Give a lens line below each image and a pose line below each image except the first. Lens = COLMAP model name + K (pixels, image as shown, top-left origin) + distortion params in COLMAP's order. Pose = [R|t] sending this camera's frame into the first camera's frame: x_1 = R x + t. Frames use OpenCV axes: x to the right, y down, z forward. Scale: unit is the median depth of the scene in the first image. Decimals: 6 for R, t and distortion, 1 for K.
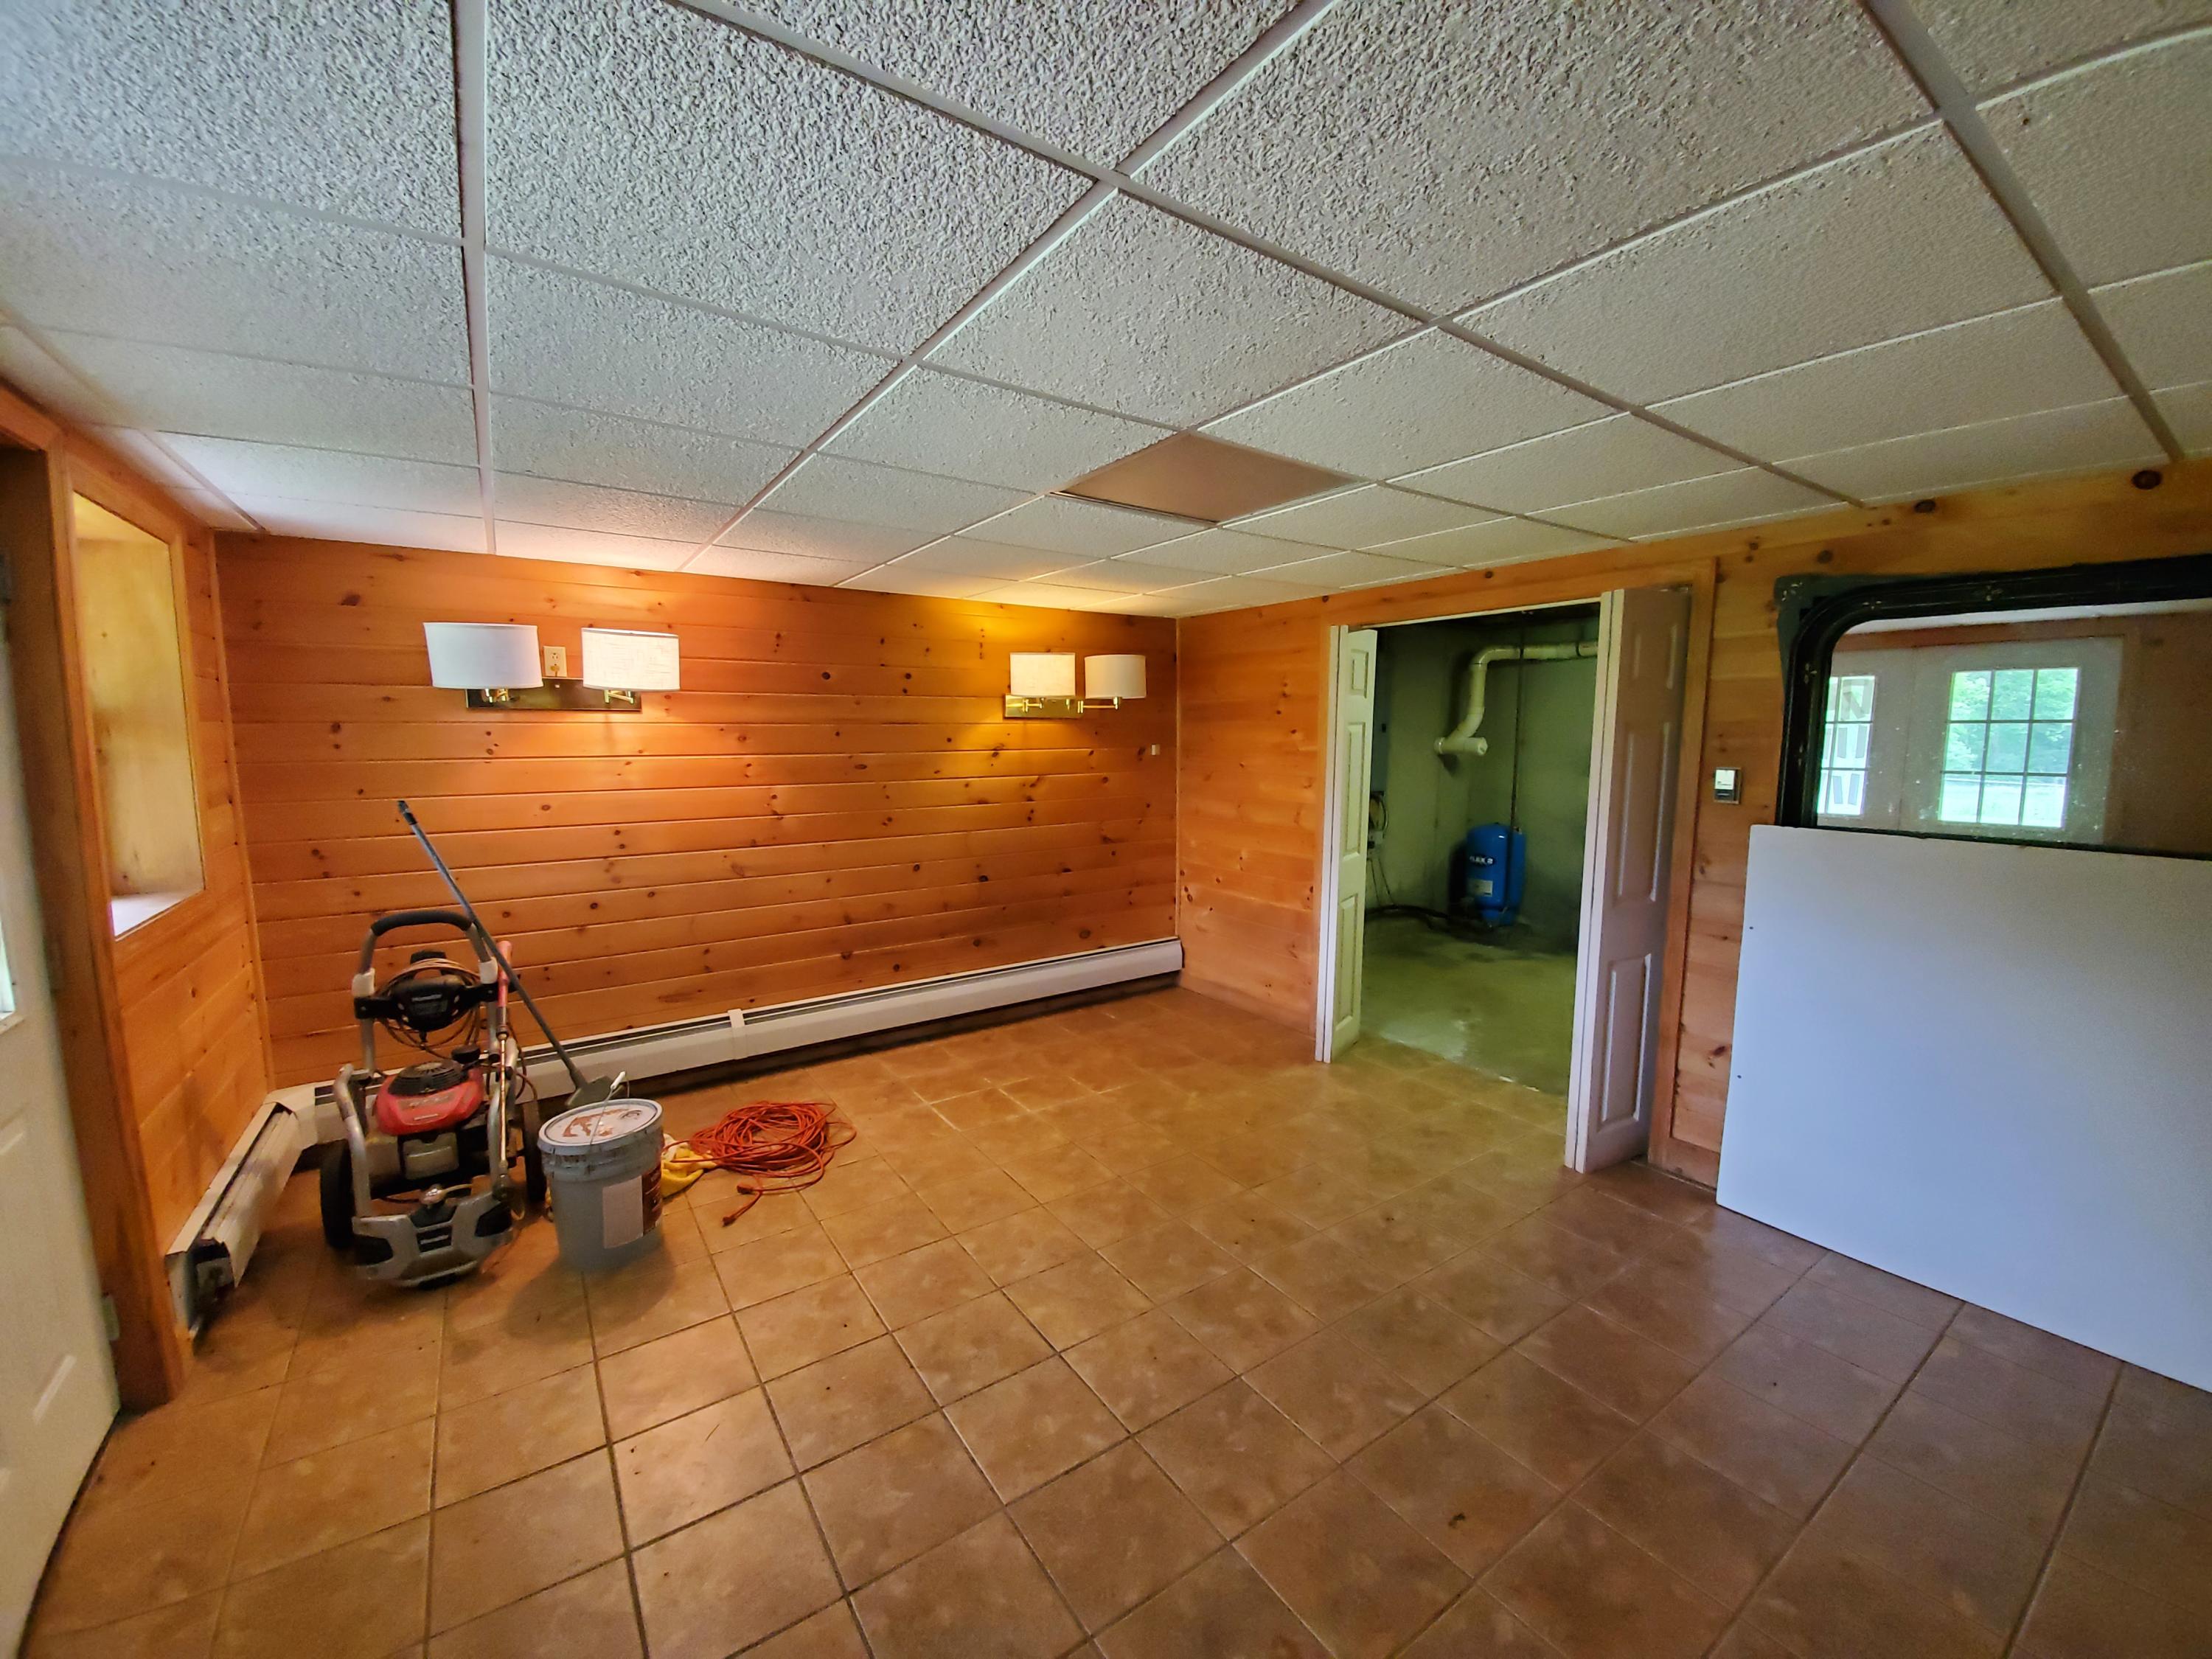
lens RADIAL K [[882.3, 0, 1106.7], [0, 882.3, 831.1], [0, 0, 1]] dist [-0.004658, -0.001668]
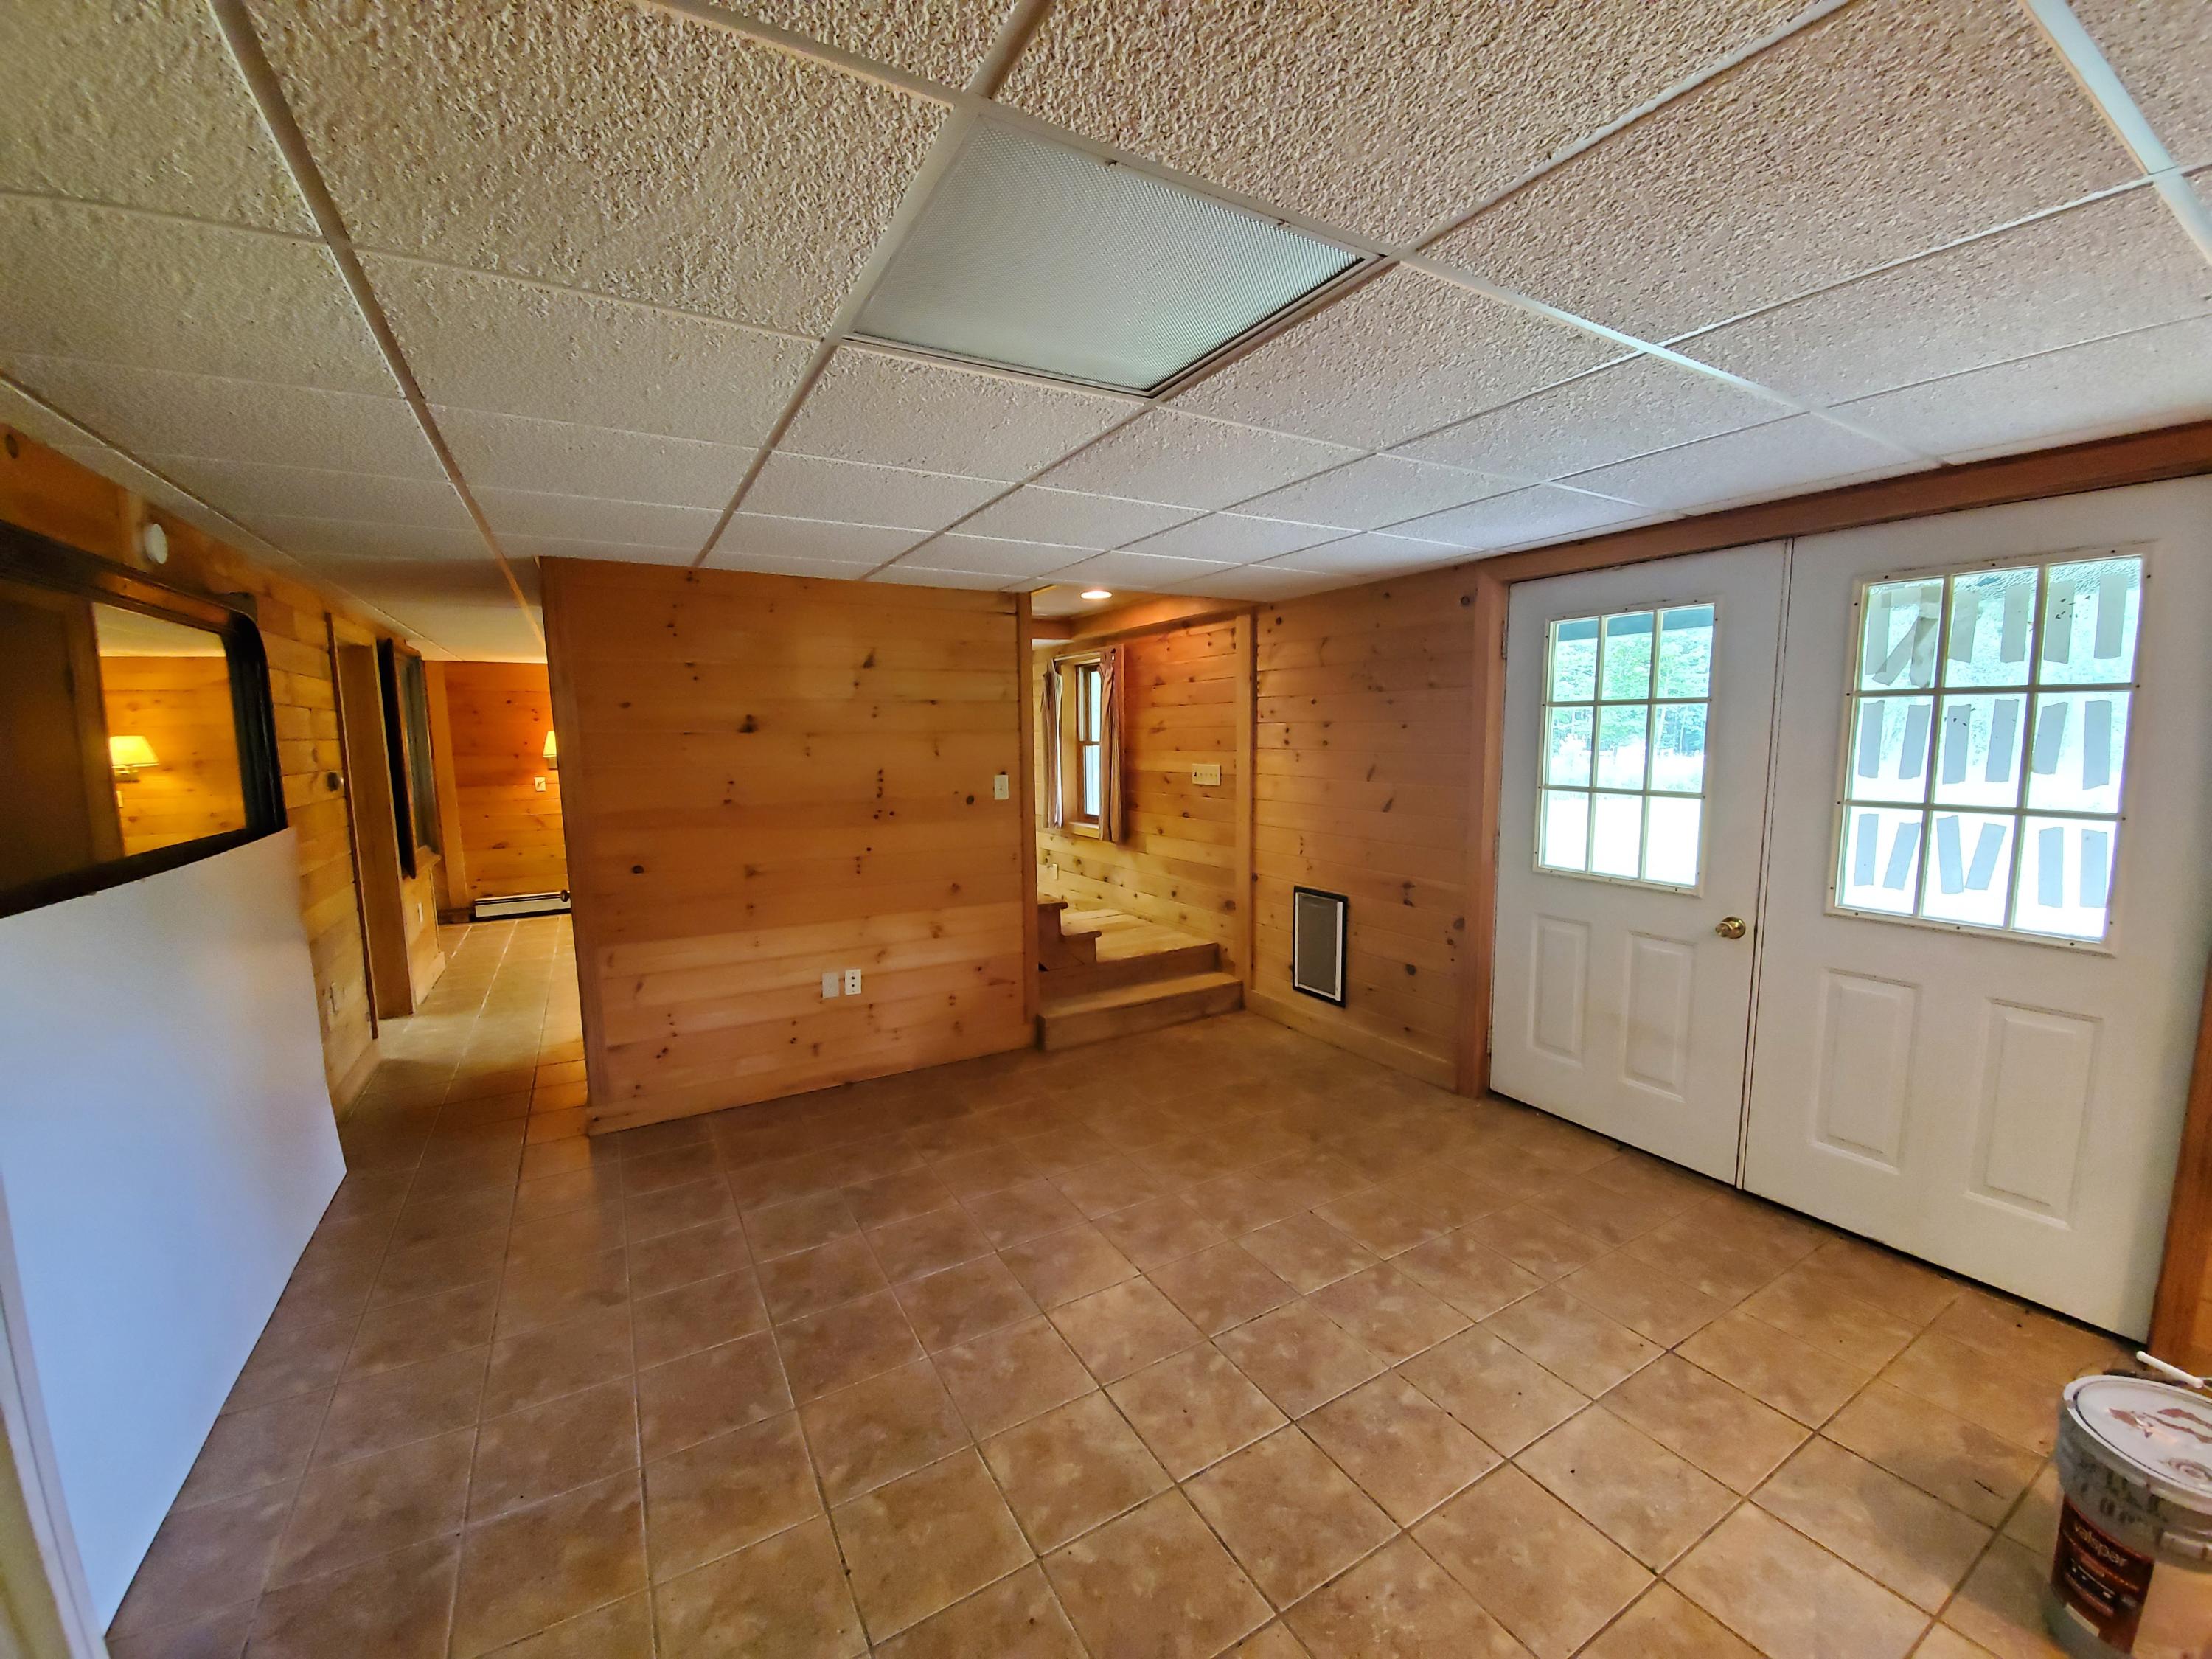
lens RADIAL K [[882.3, 0, 1108.6], [0, 882.3, 837.4], [0, 0, 1]] dist [-0.004658, -0.001668]
pose [[-0.997323, 0.002737, 0.073076, 0.071038], [0.018704, 0.975608, 0.218724, -0.204606], [-0.070694, 0.219505, -0.973047, 1.899742]]
